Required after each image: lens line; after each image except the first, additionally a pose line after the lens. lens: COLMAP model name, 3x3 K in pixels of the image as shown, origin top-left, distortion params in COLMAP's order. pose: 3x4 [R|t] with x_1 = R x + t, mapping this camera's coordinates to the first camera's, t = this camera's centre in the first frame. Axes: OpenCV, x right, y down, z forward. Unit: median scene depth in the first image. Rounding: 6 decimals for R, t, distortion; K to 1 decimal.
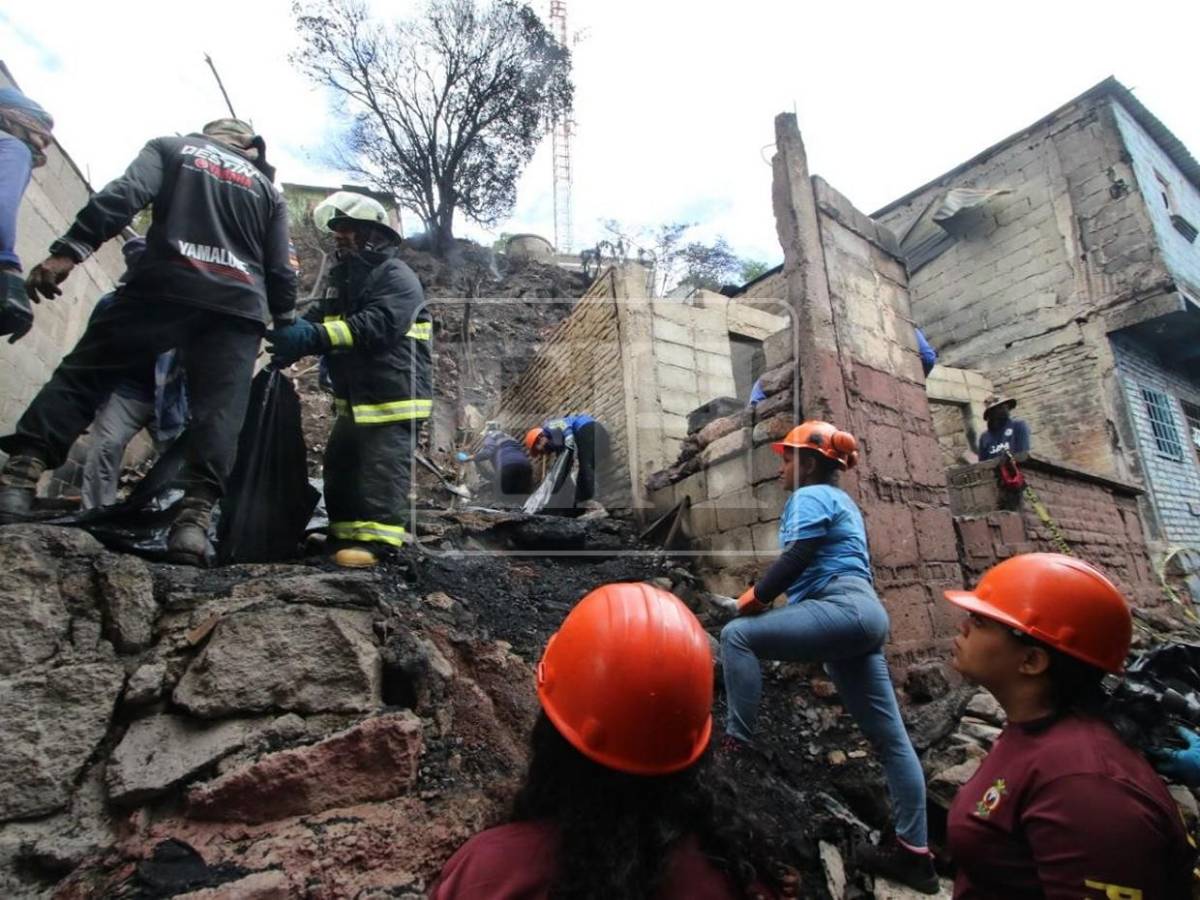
lens RADIAL K [[619.9, 0, 597.4], [0, 619.9, 456.7], [0, 0, 1]] dist [-0.021353, 0.003346]
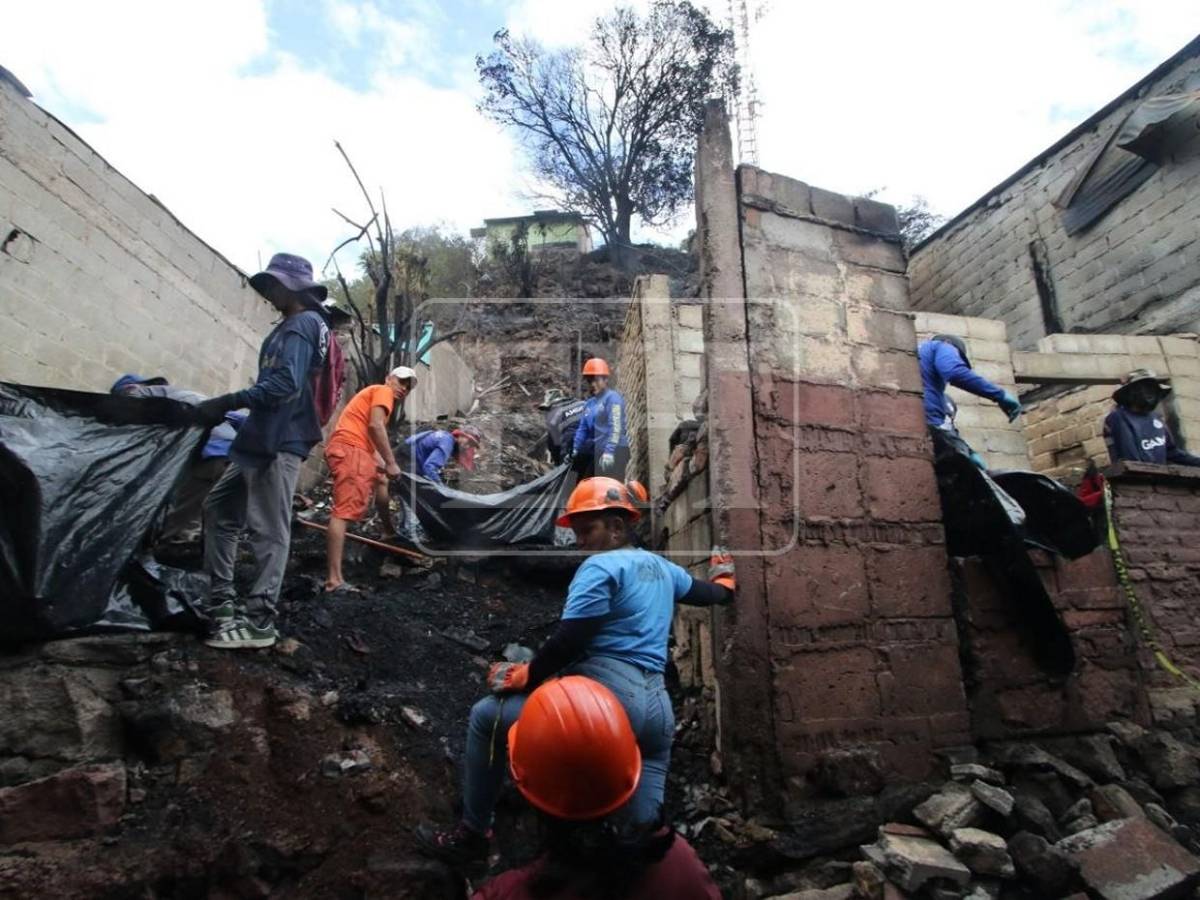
lens RADIAL K [[619.9, 0, 598.9], [0, 619.9, 456.0], [0, 0, 1]] dist [-0.021353, 0.003346]
pose [[0.938265, -0.044943, -0.342986, 0.422814], [0.047247, 0.998882, -0.001642, -0.052899], [0.342676, -0.014665, 0.939339, 0.104923]]
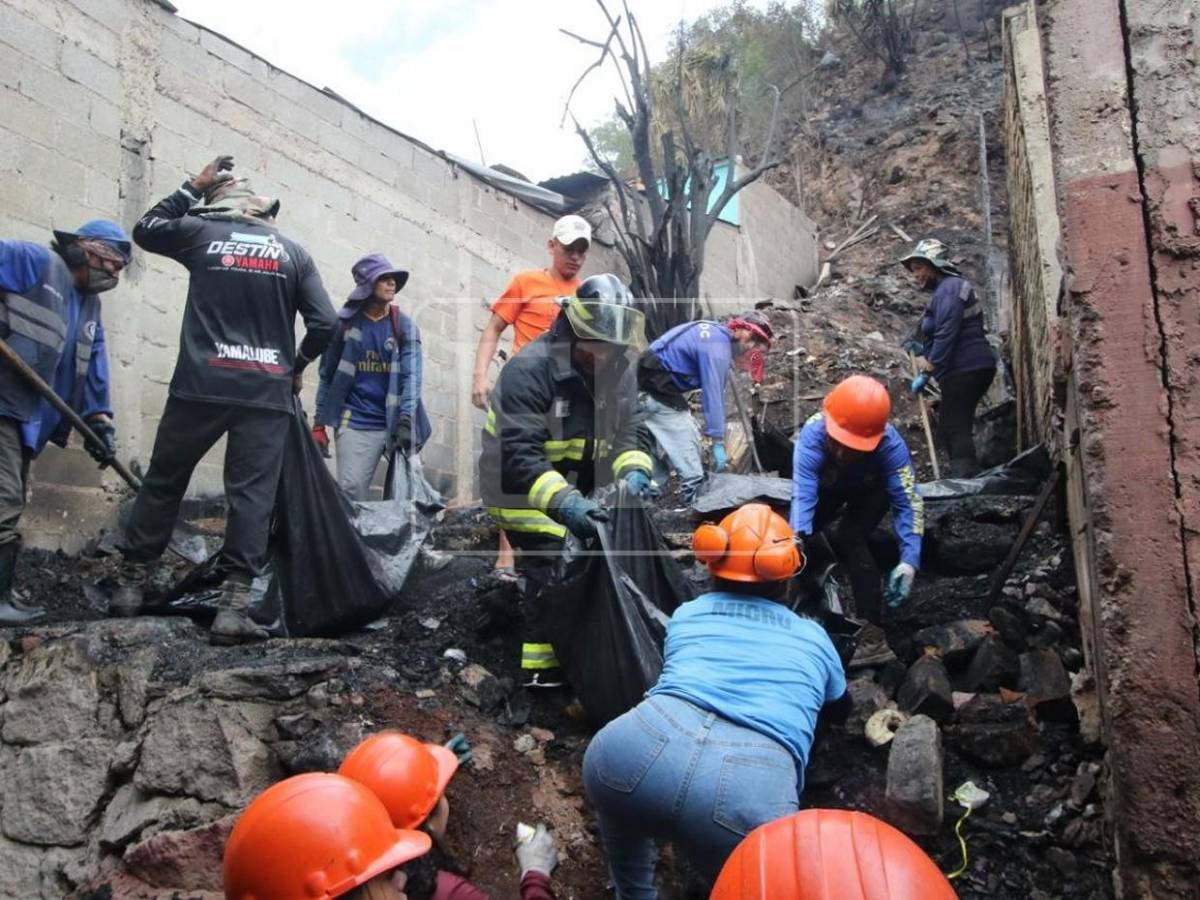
lens RADIAL K [[956.2, 0, 598.9], [0, 956.2, 457.1], [0, 0, 1]] dist [-0.021454, 0.026994]
pose [[0.669289, -0.082242, -0.738437, 0.543824], [0.180389, 0.982105, 0.054117, -0.063381], [0.720772, -0.169426, 0.672148, 0.190749]]
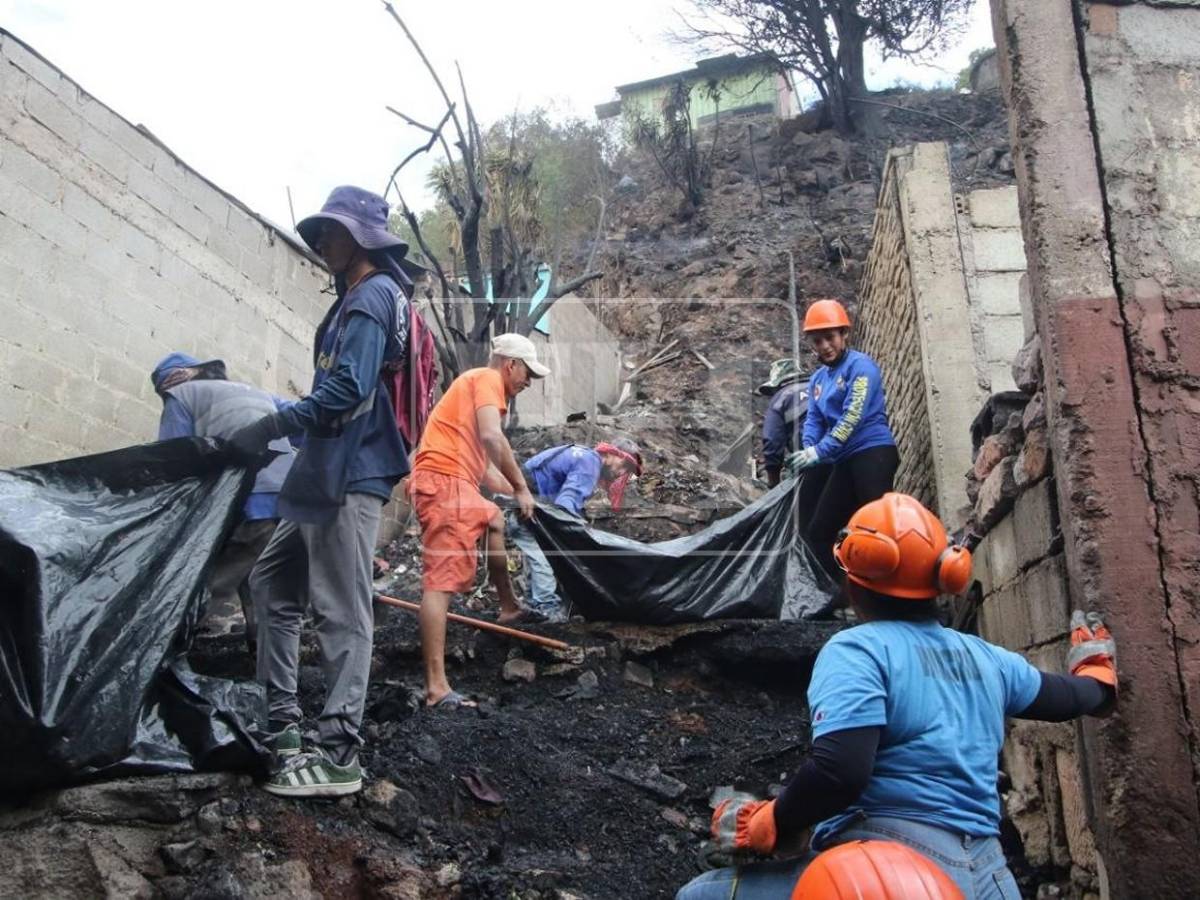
lens RADIAL K [[1039.4, 0, 598.1], [0, 1039.4, 456.1], [0, 0, 1]] dist [-0.021122, 0.038141]
pose [[0.832547, -0.112648, -0.542380, 0.416729], [0.113602, 0.993015, -0.031864, -0.058545], [0.542181, -0.035087, 0.839529, 0.091559]]
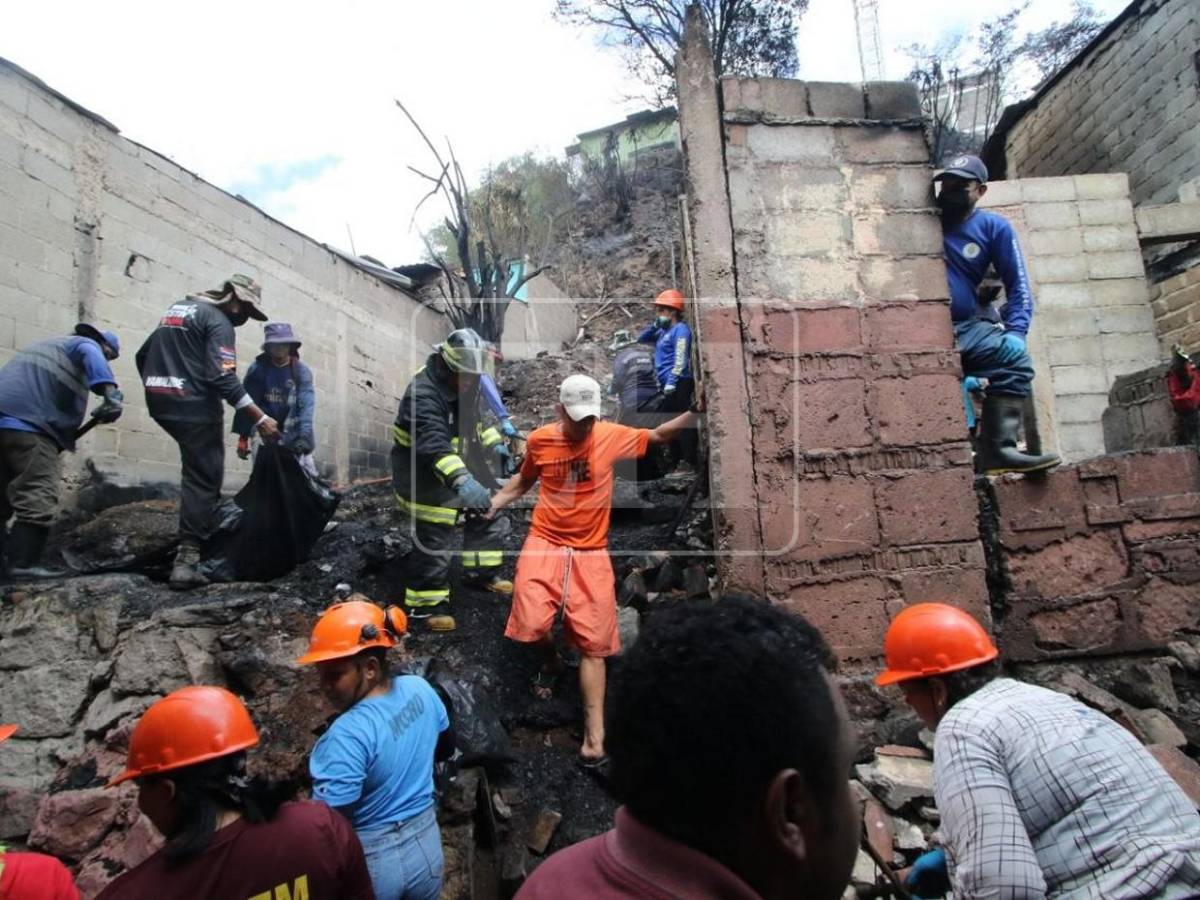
lens RADIAL K [[619.9, 0, 598.8], [0, 619.9, 458.3], [0, 0, 1]] dist [-0.021353, 0.003346]
pose [[0.835876, -0.074468, -0.543844, 0.587829], [0.162515, 0.979910, 0.115605, -0.084094], [0.524310, -0.185014, 0.831185, 0.149287]]
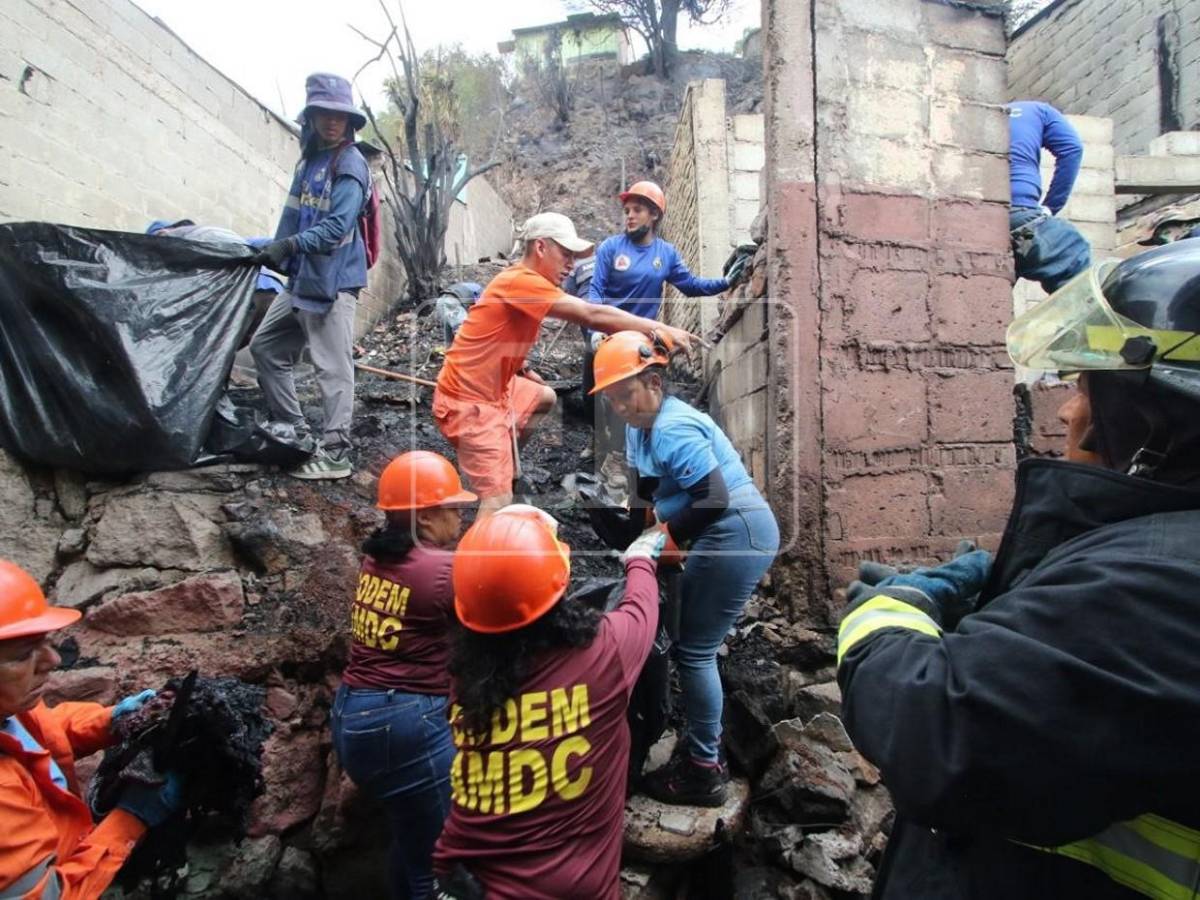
lens RADIAL K [[619.9, 0, 598.5], [0, 619.9, 457.6], [0, 0, 1]] dist [-0.021353, 0.003346]
pose [[0.909555, 0.029476, -0.414536, 0.414709], [0.078144, 0.967559, 0.240258, -0.035625], [0.408170, -0.250921, 0.877745, 0.098593]]
